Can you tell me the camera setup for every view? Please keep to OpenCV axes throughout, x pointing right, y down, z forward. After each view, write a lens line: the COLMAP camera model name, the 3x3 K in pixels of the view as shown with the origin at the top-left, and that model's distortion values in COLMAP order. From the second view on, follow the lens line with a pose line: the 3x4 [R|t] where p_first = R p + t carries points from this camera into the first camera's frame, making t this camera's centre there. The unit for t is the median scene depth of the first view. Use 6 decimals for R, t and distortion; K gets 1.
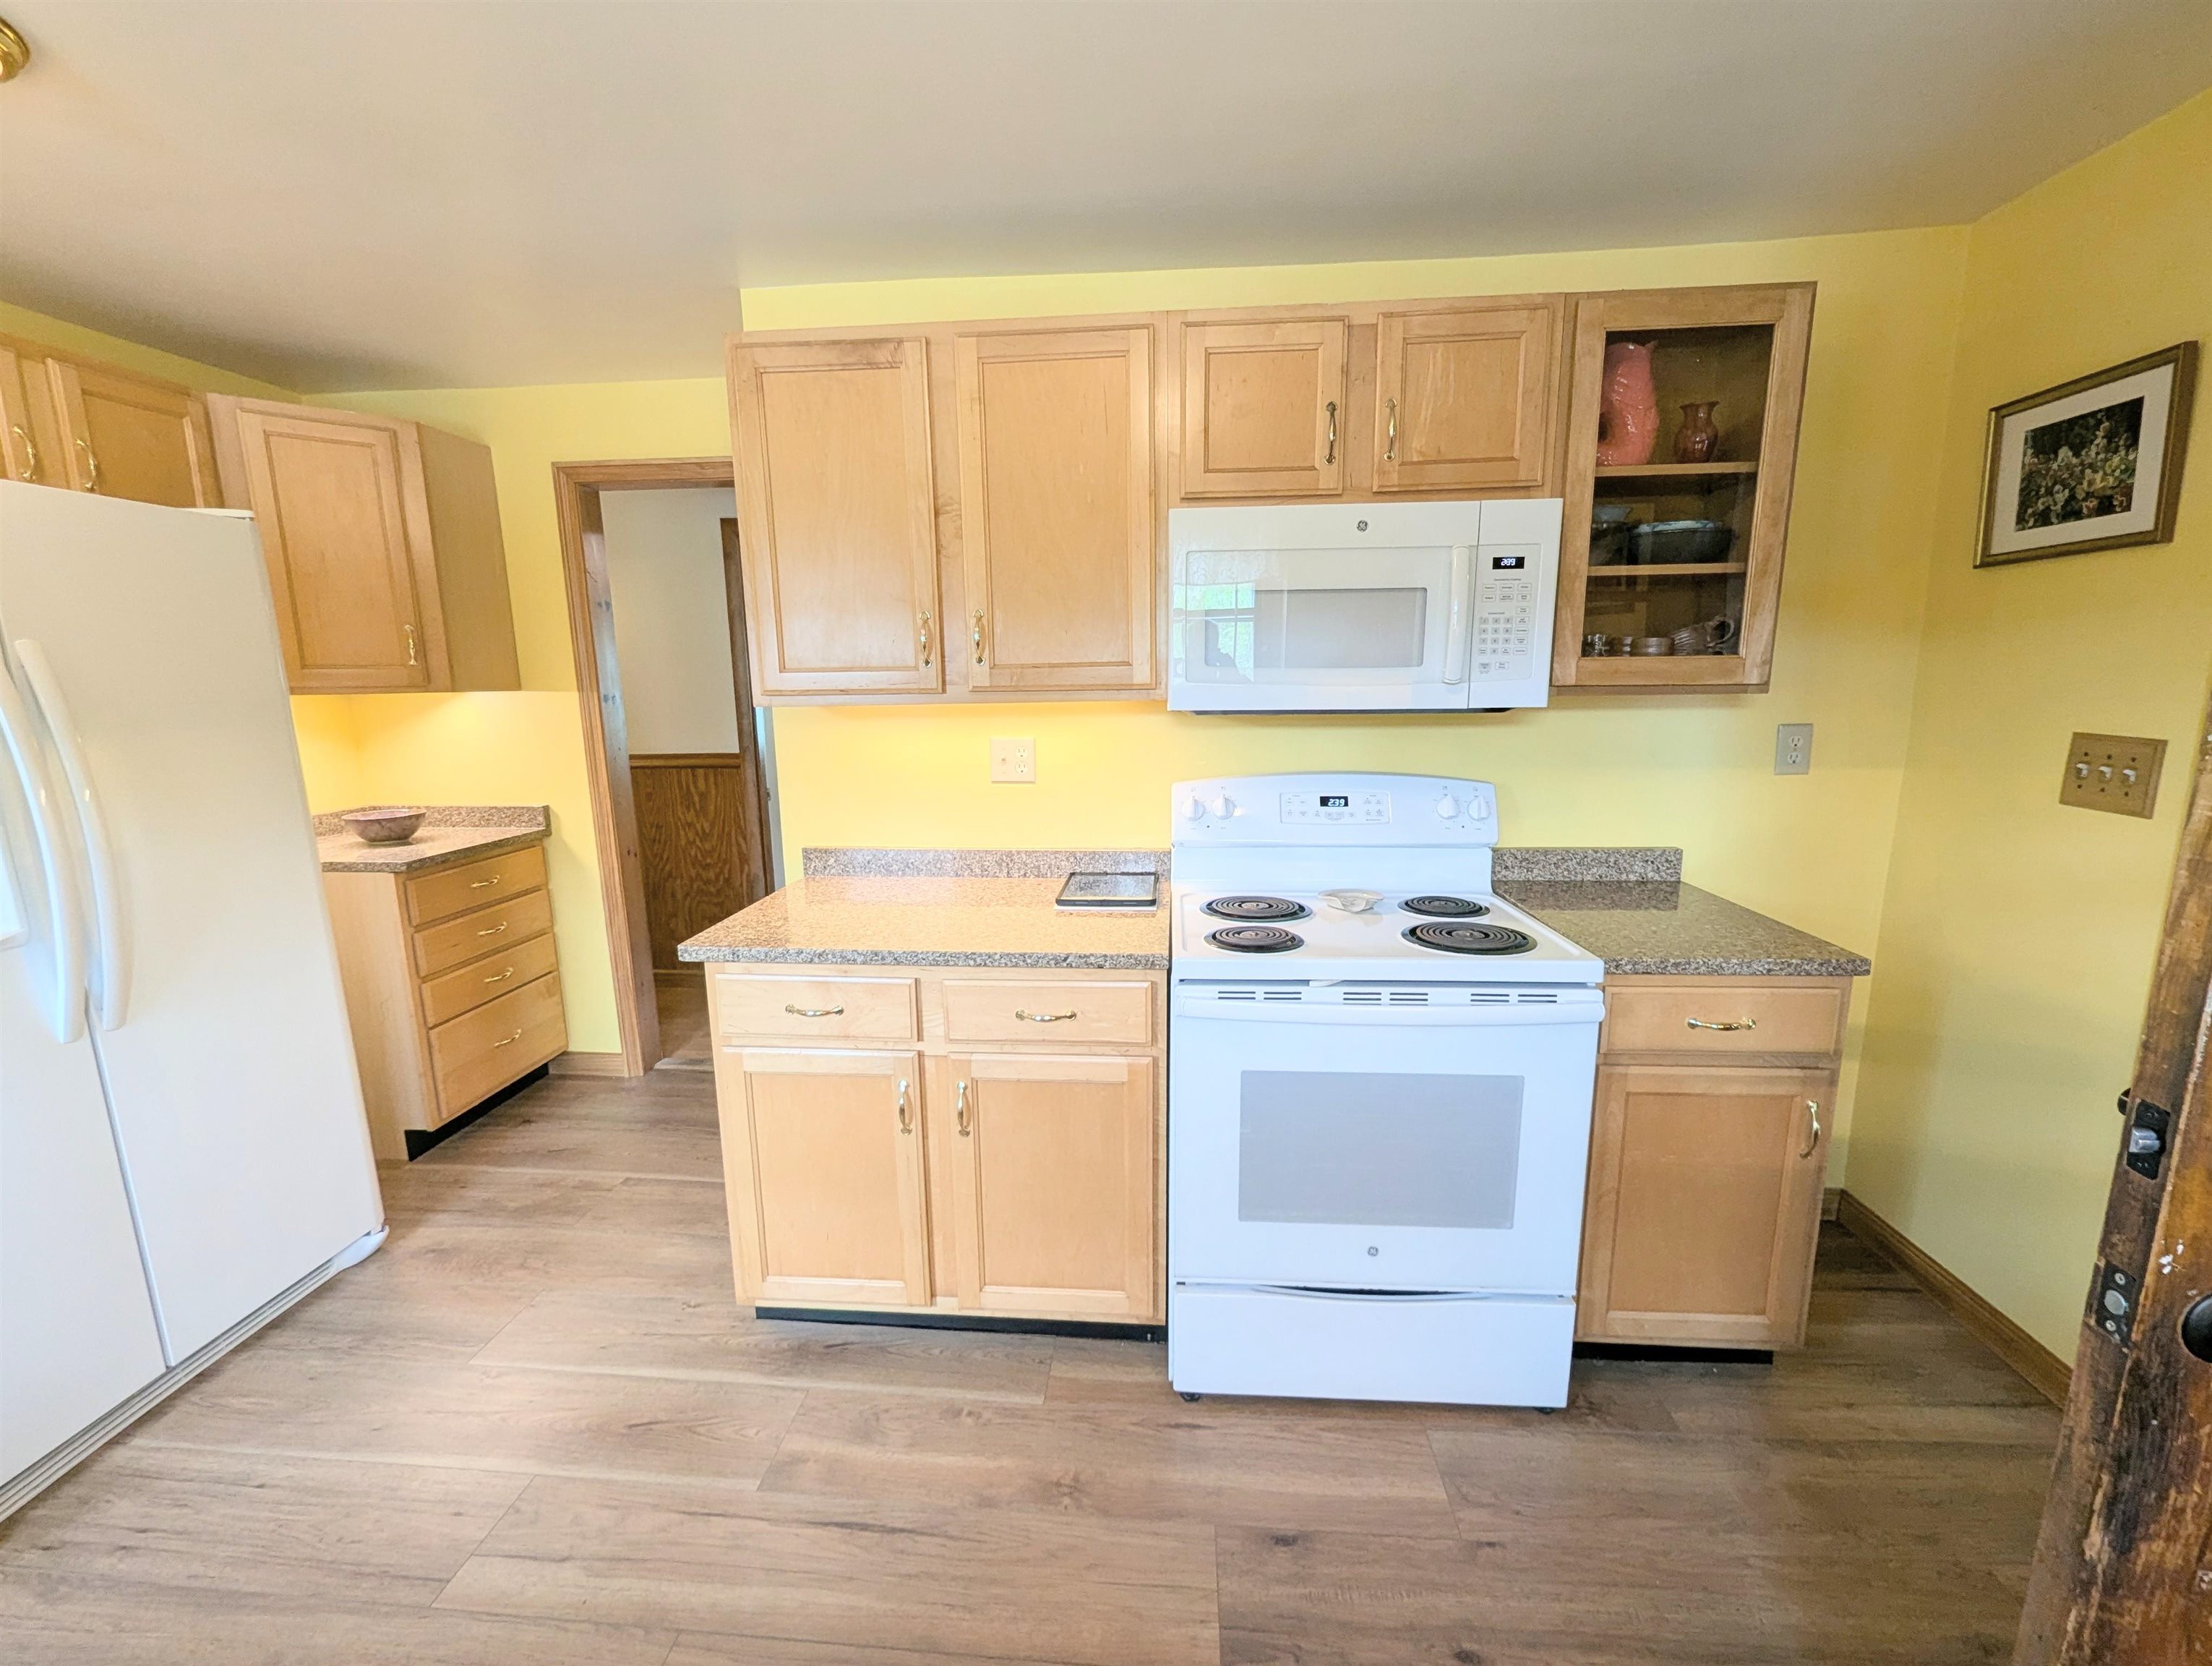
lens RADIAL K [[919.7, 0, 1103.0], [0, 919.7, 842.1], [0, 0, 1]] dist [0.002449, -0.001597]
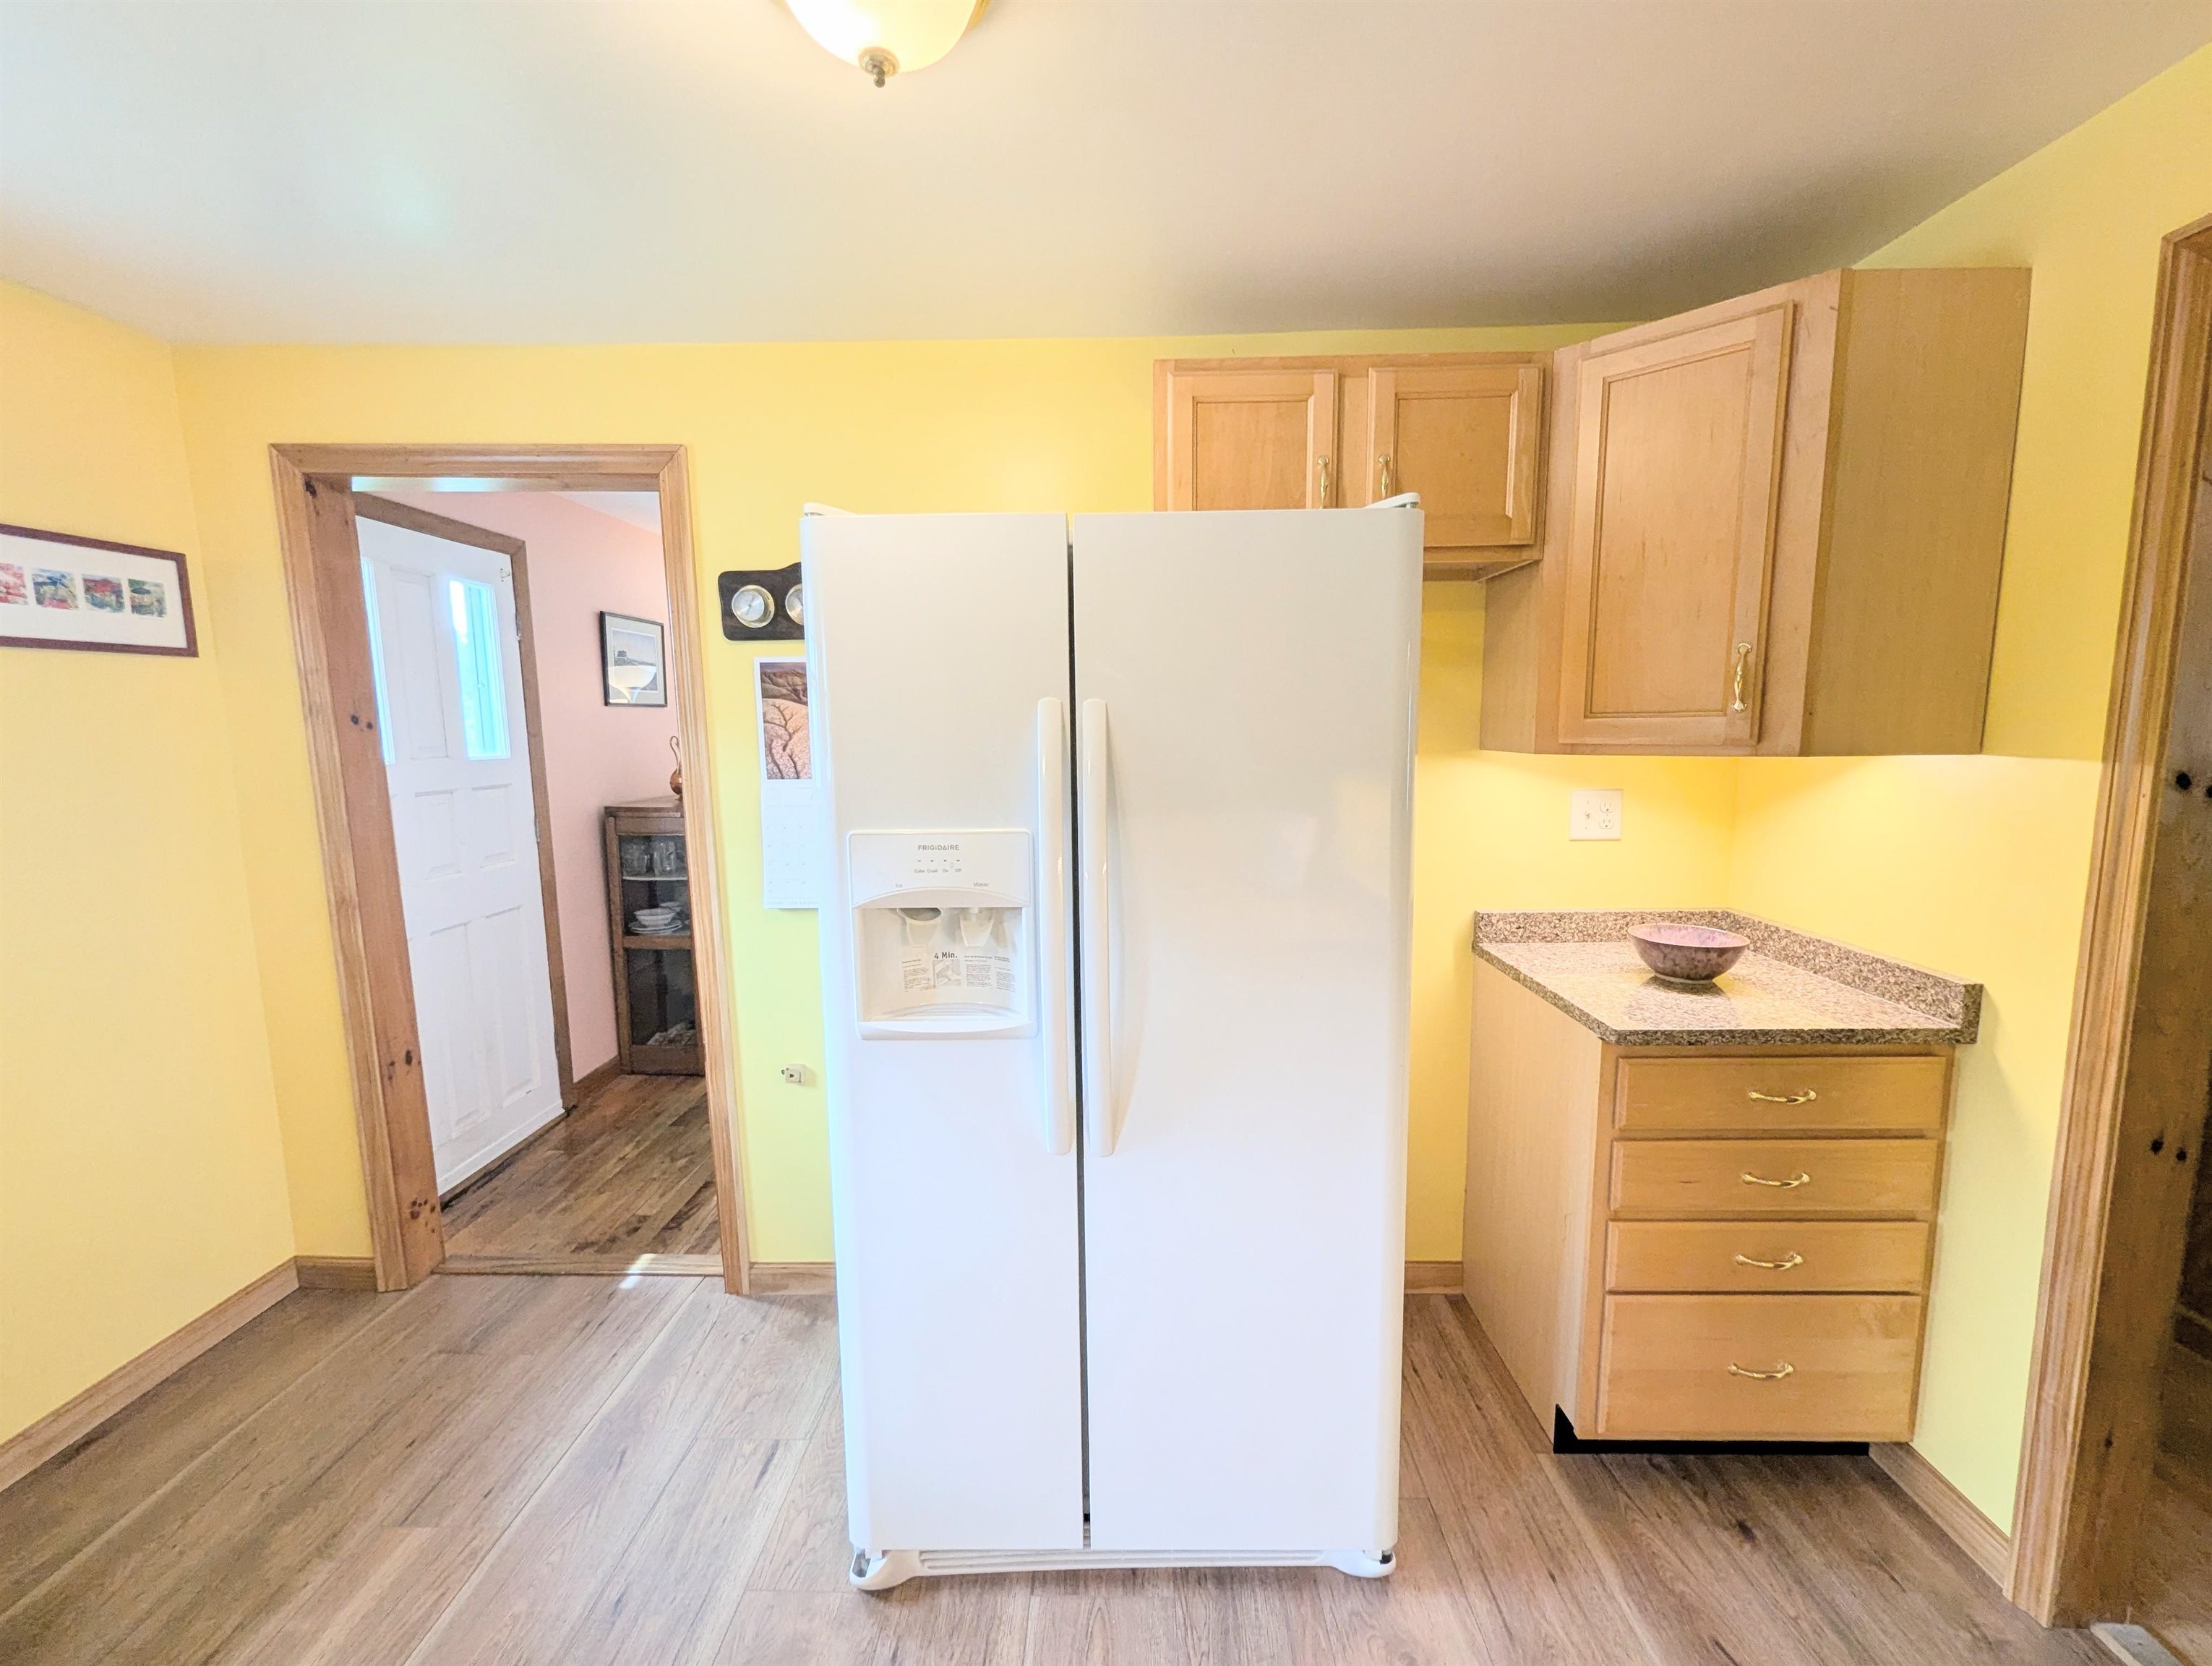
lens RADIAL K [[919.7, 0, 1105.9], [0, 919.7, 844.1], [0, 0, 1]] dist [0.002449, -0.001597]
pose [[0.054221, 0.139303, -0.988764, -0.217345], [-0.163018, 0.978170, 0.128871, -0.146637], [0.985132, 0.154199, 0.075746, 0.706563]]
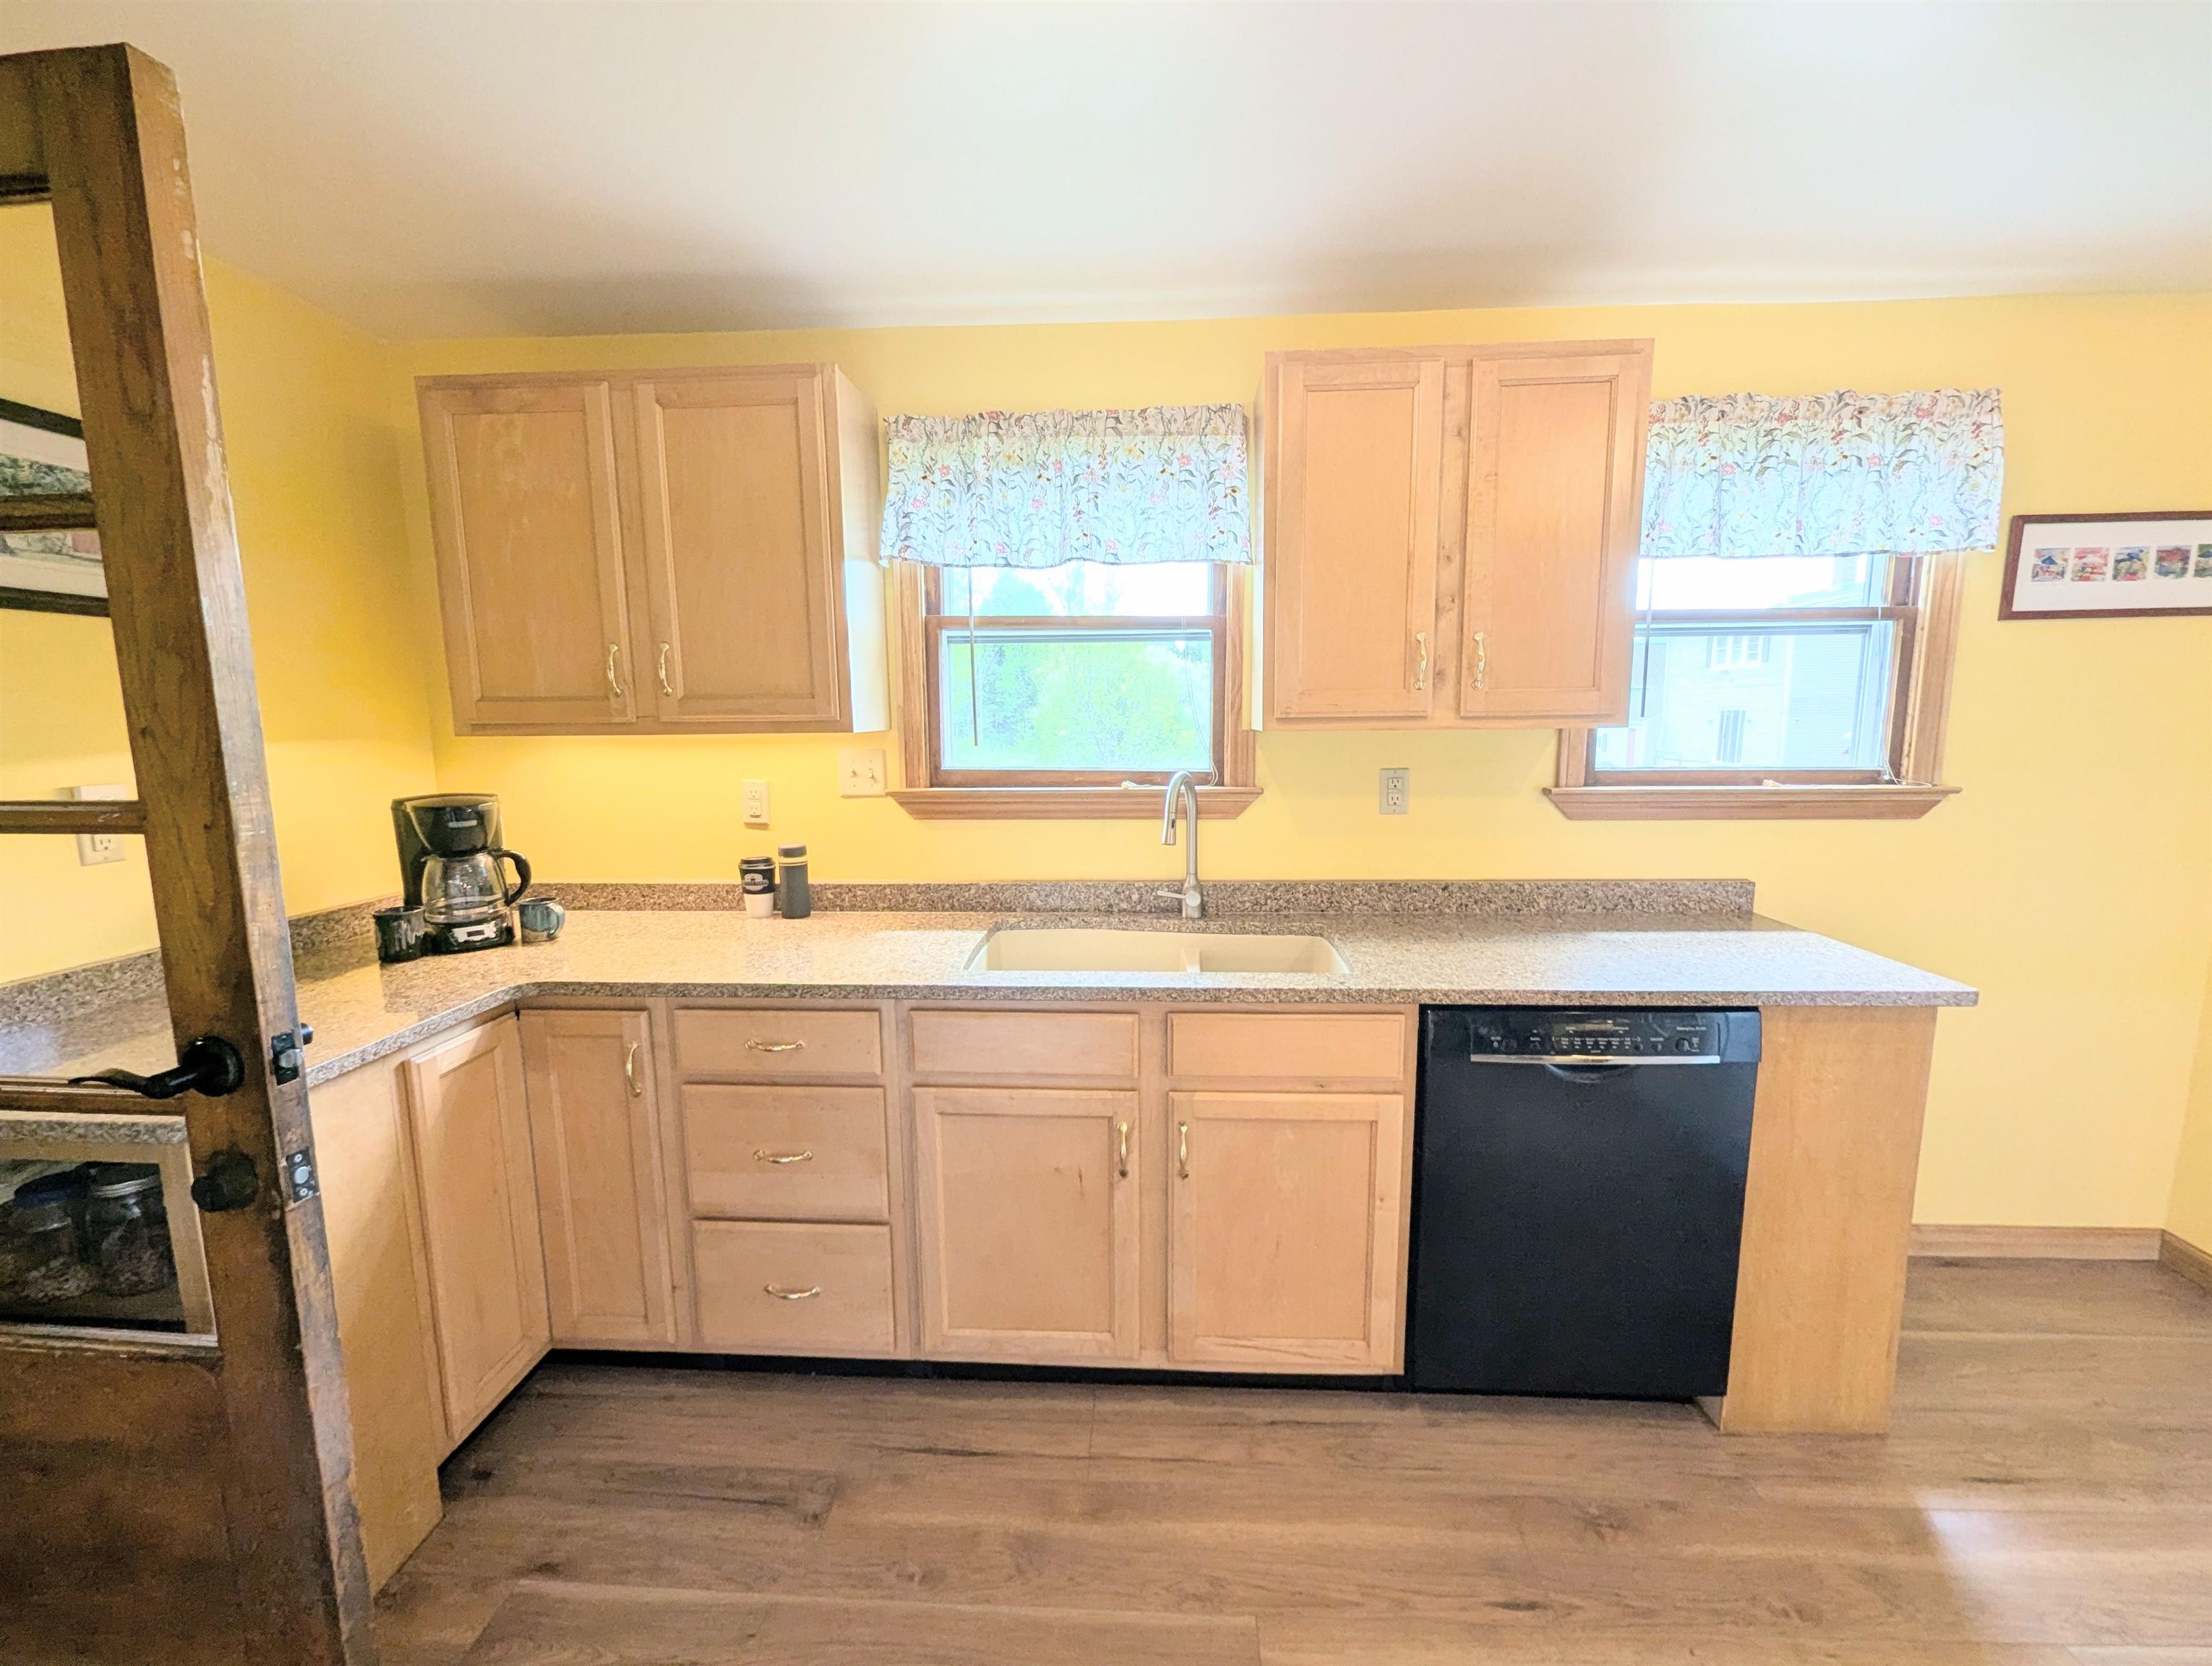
lens RADIAL K [[919.7, 0, 1100.8], [0, 919.7, 844.3], [0, 0, 1]] dist [0.002449, -0.001597]
pose [[-0.999618, 0.019696, -0.019385, -0.037354], [0.012728, 0.950763, 0.309658, -0.142226], [0.024529, 0.309293, -0.950650, 0.762308]]
